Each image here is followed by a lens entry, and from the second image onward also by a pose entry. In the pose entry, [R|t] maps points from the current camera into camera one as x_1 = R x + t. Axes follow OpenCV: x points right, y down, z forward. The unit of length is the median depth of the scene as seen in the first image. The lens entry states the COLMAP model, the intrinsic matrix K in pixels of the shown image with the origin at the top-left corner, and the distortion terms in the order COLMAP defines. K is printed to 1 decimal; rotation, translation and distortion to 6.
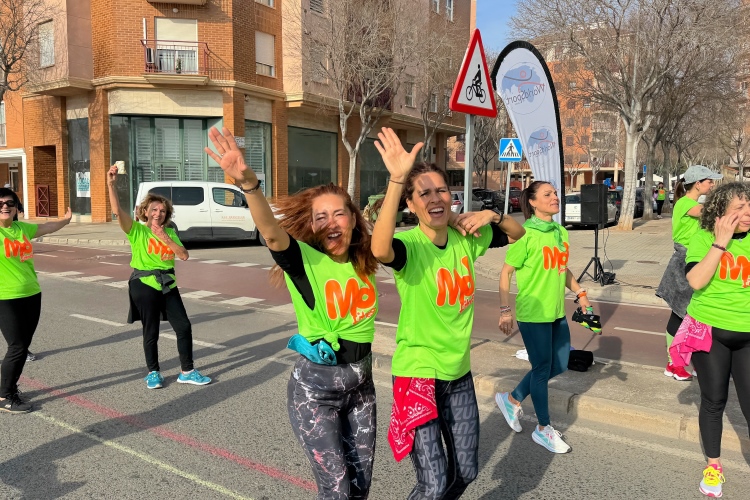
lens RADIAL K [[606.4, 0, 375.0], [0, 606.4, 250.0], [0, 0, 1]] dist [0.108329, -0.186451]
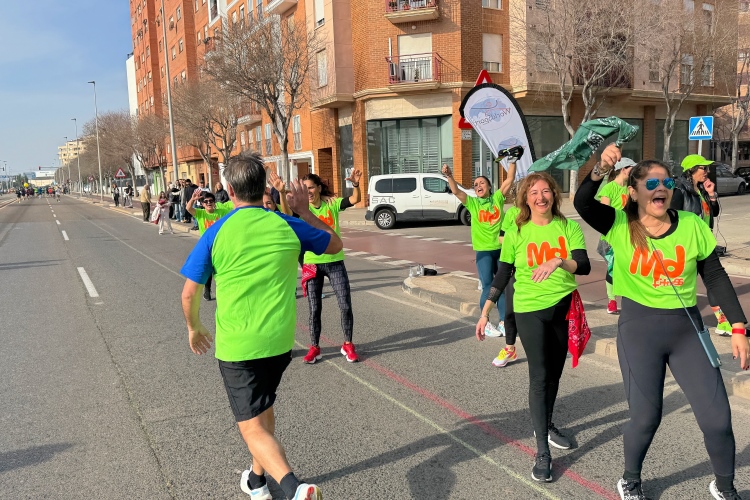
lens RADIAL K [[606.4, 0, 375.0], [0, 606.4, 250.0], [0, 0, 1]] dist [0.108329, -0.186451]
pose [[0.895516, 0.016469, -0.444725, 0.137538], [-0.004375, 0.999592, 0.028208, 0.006585], [0.445009, -0.023315, 0.895223, -0.100715]]
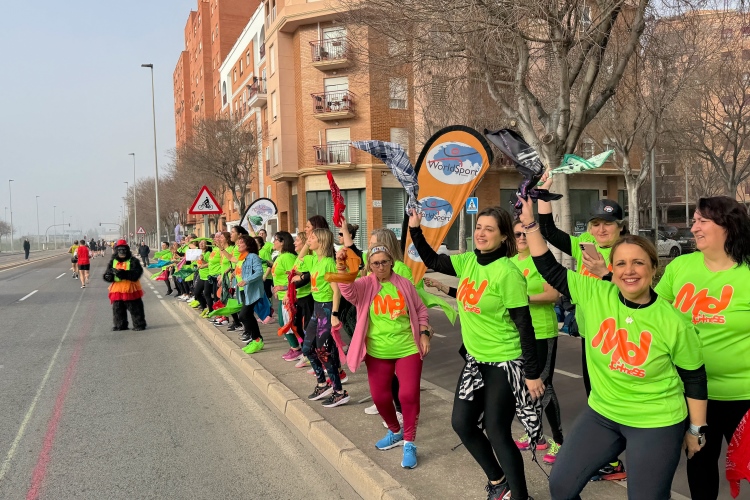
lens RADIAL K [[606.4, 0, 375.0], [0, 606.4, 250.0], [0, 0, 1]] dist [0.108329, -0.186451]
pose [[0.851317, -0.014914, -0.524440, 0.544753], [-0.021219, 0.997799, -0.062821, 0.025167], [0.524223, 0.064608, 0.849127, -0.231635]]
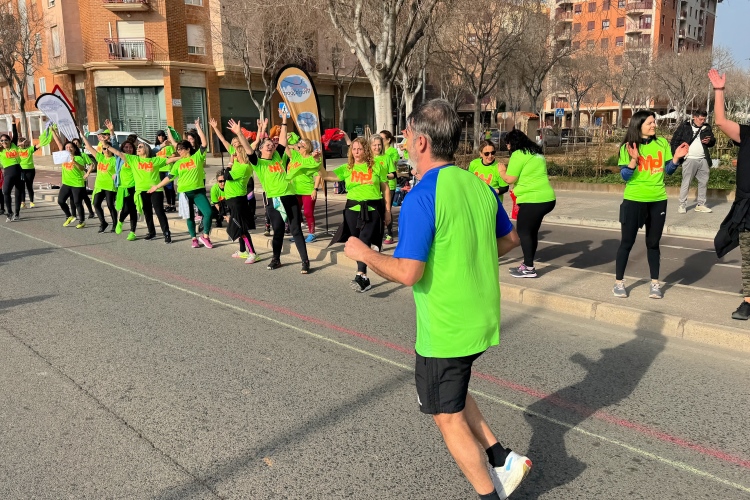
lens RADIAL K [[606.4, 0, 375.0], [0, 606.4, 250.0], [0, 0, 1]] dist [0.108329, -0.186451]
pose [[0.984928, 0.016418, -0.172185, 0.521192], [-0.000238, 0.995612, 0.093575, 0.039110], [0.172966, -0.092124, 0.980610, -0.412634]]
